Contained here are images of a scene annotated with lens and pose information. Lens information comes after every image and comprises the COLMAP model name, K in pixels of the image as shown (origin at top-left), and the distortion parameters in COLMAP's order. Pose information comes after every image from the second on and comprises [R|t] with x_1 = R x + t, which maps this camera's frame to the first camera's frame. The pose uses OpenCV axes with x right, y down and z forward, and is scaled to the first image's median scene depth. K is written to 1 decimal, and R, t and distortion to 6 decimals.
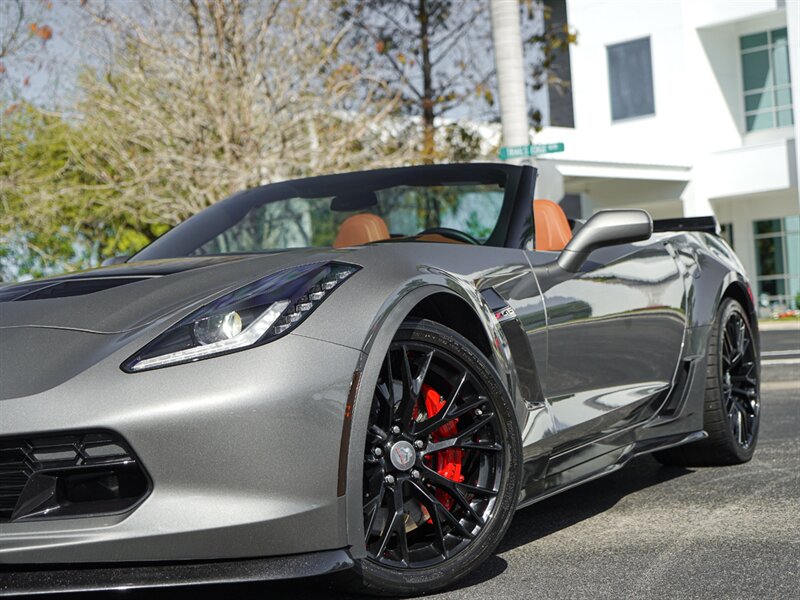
lens RADIAL K [[1481.5, 0, 345.5], [0, 1481.5, 301.9], [0, 0, 1]] dist [-0.026201, 0.055389]
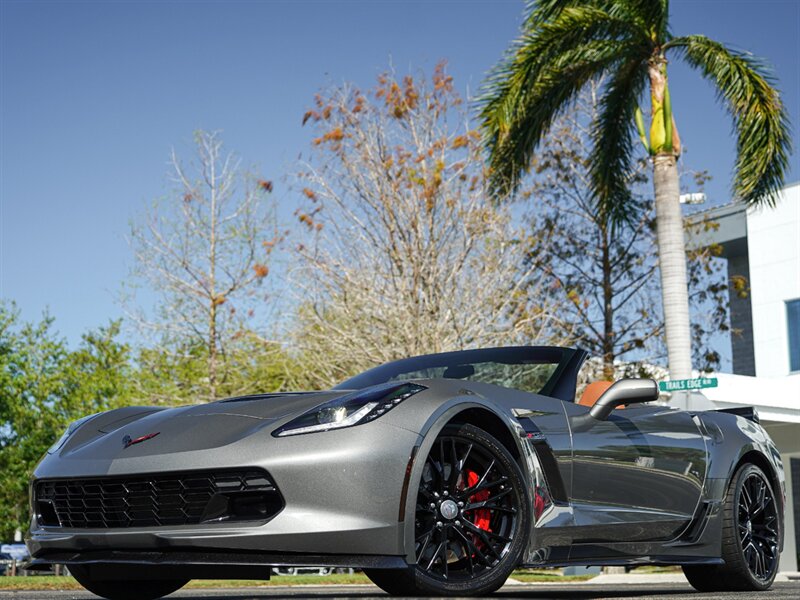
lens RADIAL K [[1453.1, 0, 388.2], [0, 1453.1, 271.3], [0, 0, 1]] dist [-0.029895, 0.050611]
pose [[0.992072, 0.029793, -0.122084, 0.139954], [-0.052374, 0.981122, -0.186164, 0.132062], [0.114233, 0.191082, 0.974904, -0.494224]]
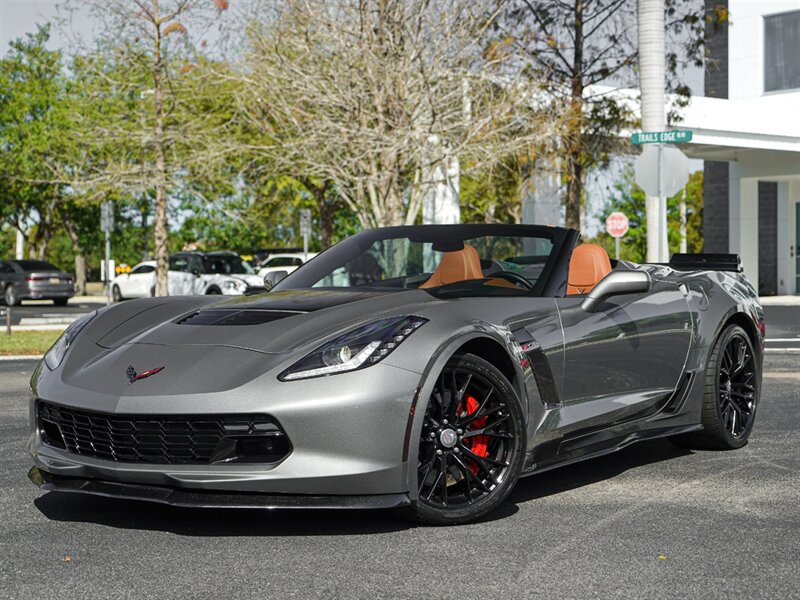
lens RADIAL K [[1545.2, 0, 399.1], [0, 1545.2, 299.2], [0, 0, 1]] dist [-0.010895, -0.283224]
pose [[0.995963, 0.058251, -0.068293, 0.082418], [-0.055273, 0.997470, 0.044712, -0.107205], [0.070725, -0.040757, 0.996663, -0.603934]]
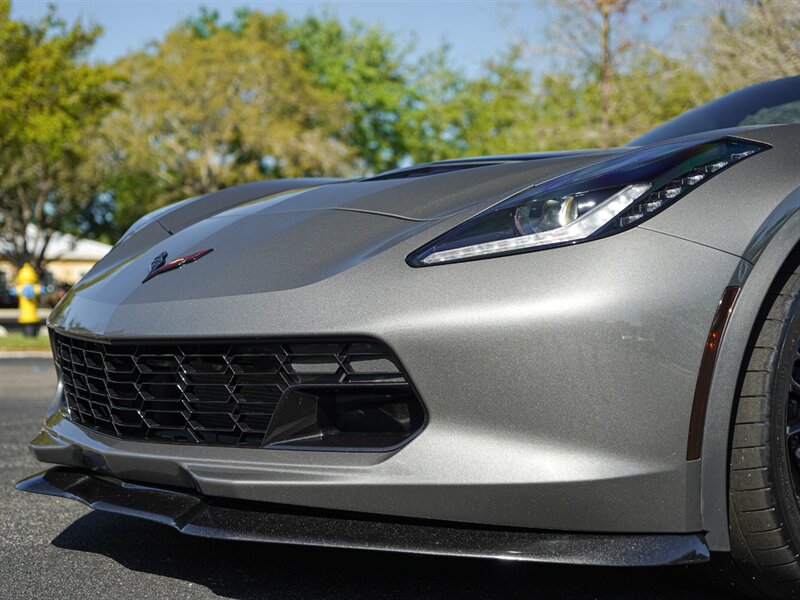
lens RADIAL K [[1480.8, 0, 402.9], [0, 1480.8, 300.2], [0, 0, 1]] dist [-0.027832, -0.004694]
pose [[0.918966, 0.063320, -0.389219, 0.115971], [-0.054431, 0.997944, 0.033835, 0.032488], [0.390561, -0.009907, 0.920524, 0.248897]]
